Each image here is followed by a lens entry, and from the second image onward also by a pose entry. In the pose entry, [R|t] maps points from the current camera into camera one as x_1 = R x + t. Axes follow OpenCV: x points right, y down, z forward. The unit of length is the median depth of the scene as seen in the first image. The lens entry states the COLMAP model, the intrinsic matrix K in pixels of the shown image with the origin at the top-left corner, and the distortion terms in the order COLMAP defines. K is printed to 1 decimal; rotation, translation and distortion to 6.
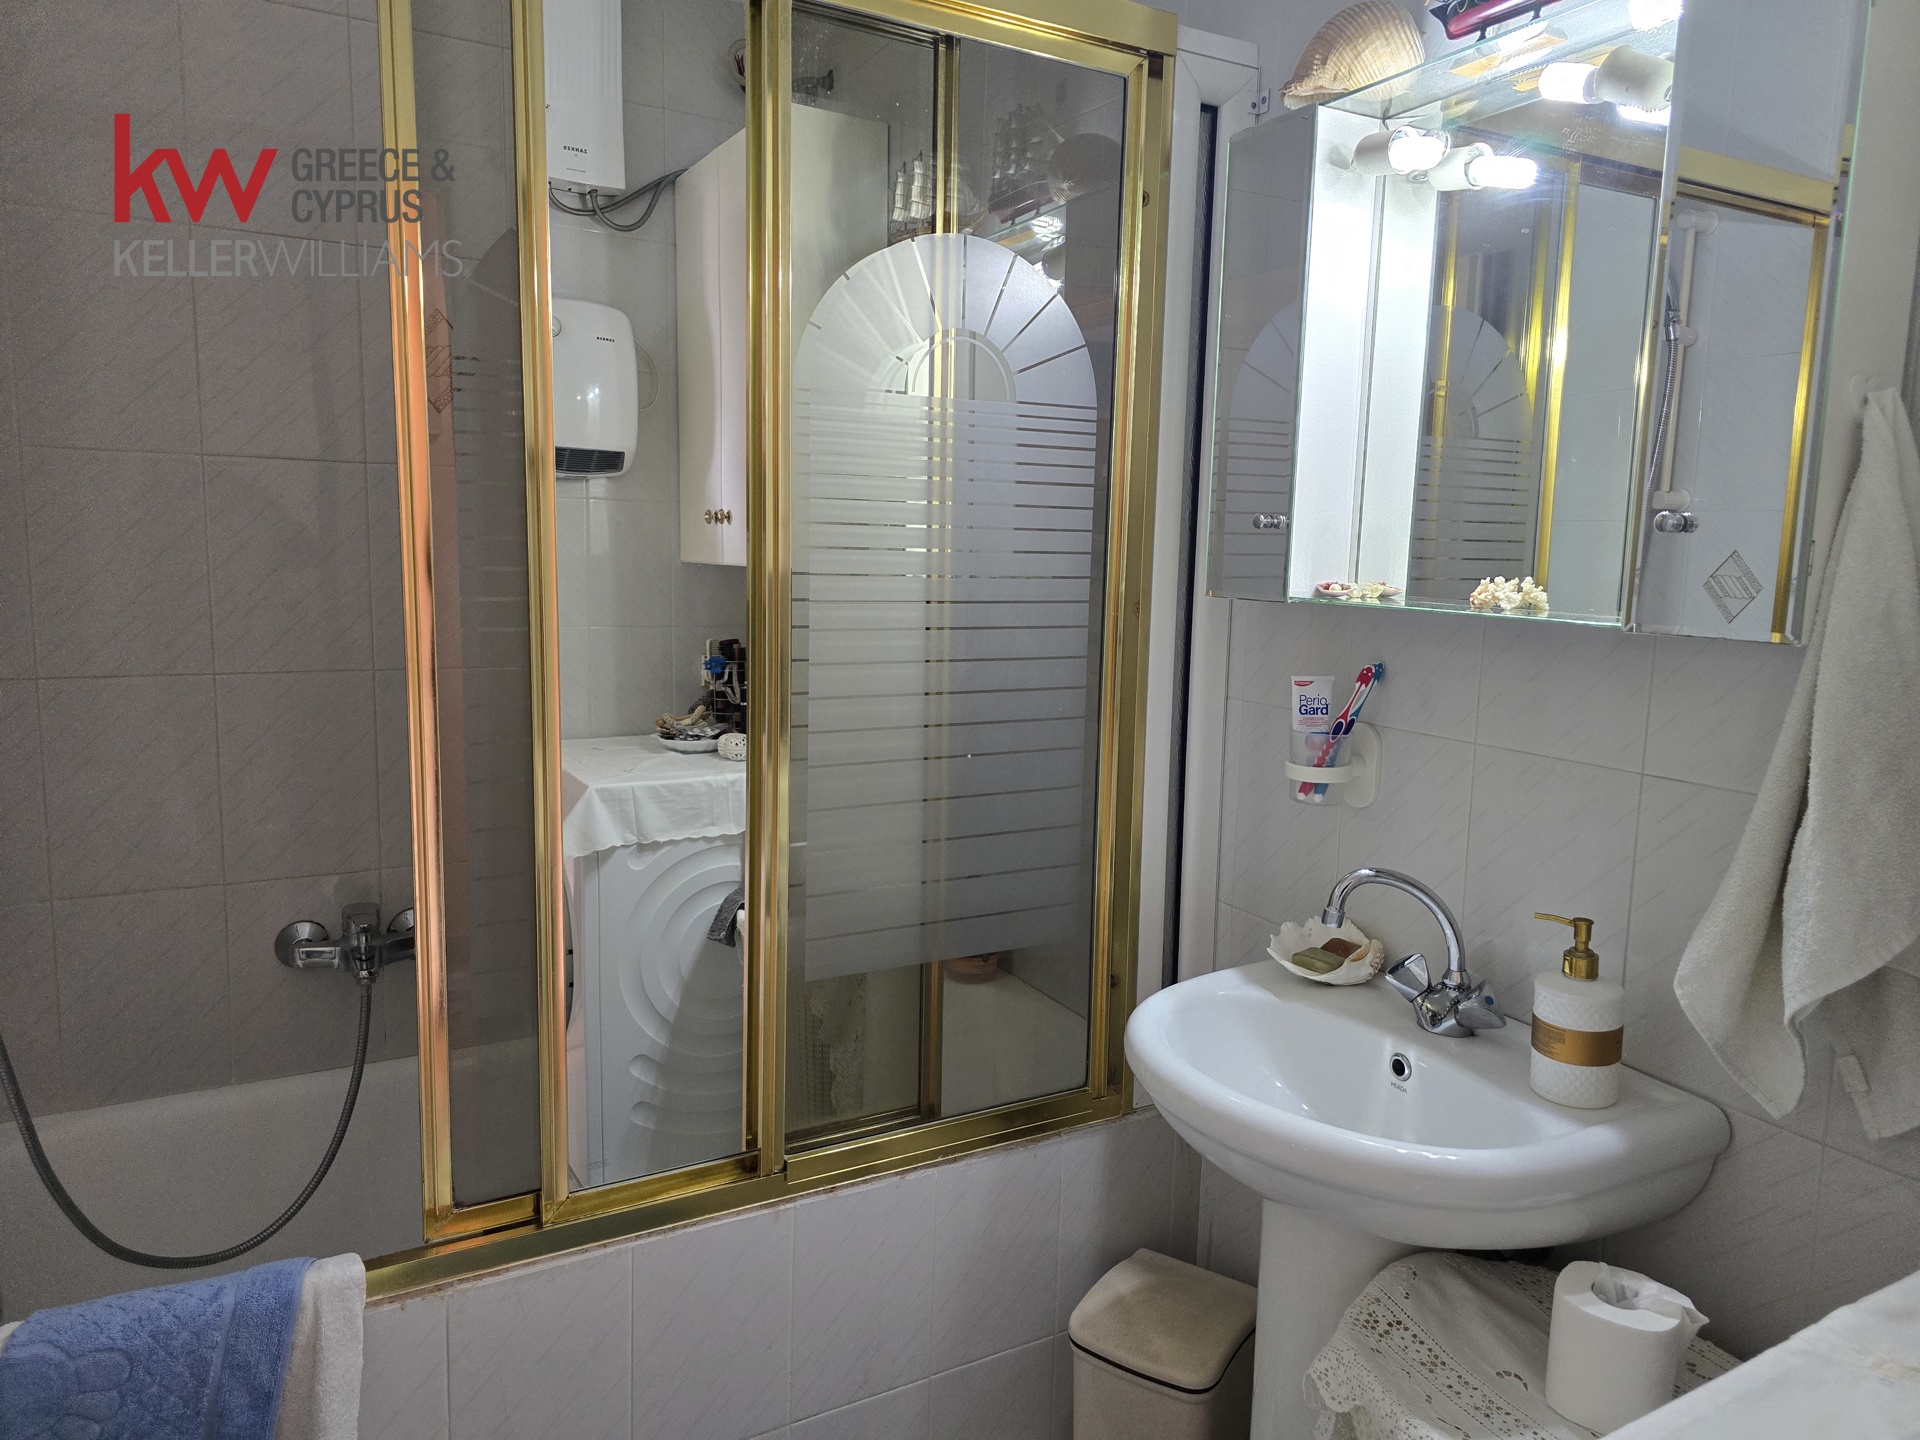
lens RADIAL K [[1284.1, 0, 955.9], [0, 1284.1, 716.8], [0, 0, 1]] dist [0.068047, -0.056188]
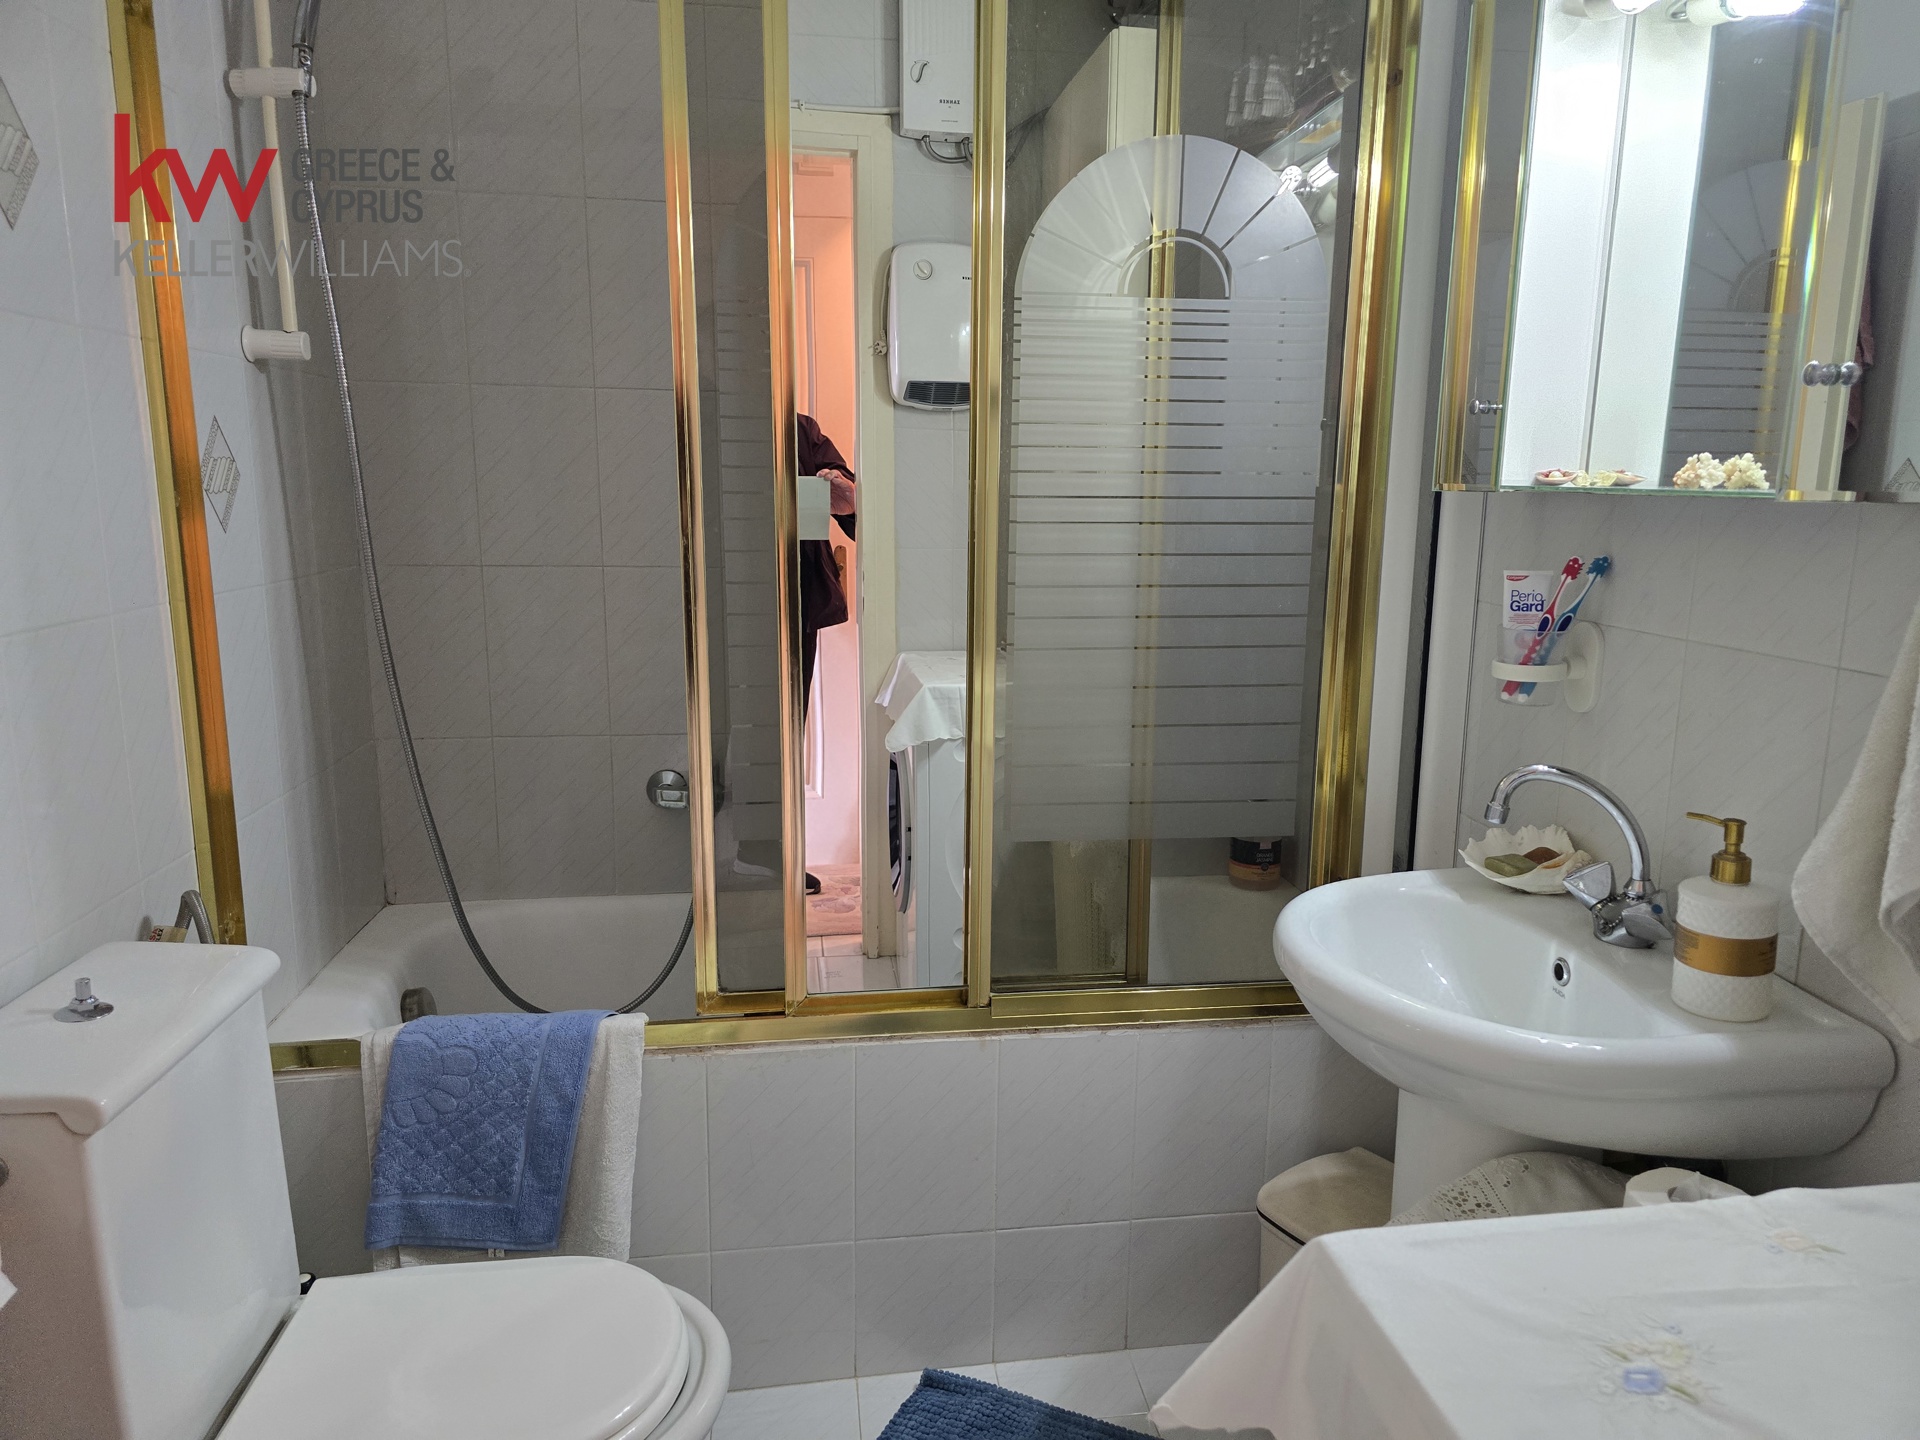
lens RADIAL K [[1284.1, 0, 989.7], [0, 1284.1, 741.3], [0, 0, 1]] dist [0.068047, -0.056188]
pose [[0.934121, 0.055821, -0.352565, 0.255836], [-0.037275, 0.997551, 0.059181, 0.053531], [0.355005, -0.042140, 0.933914, -0.041084]]
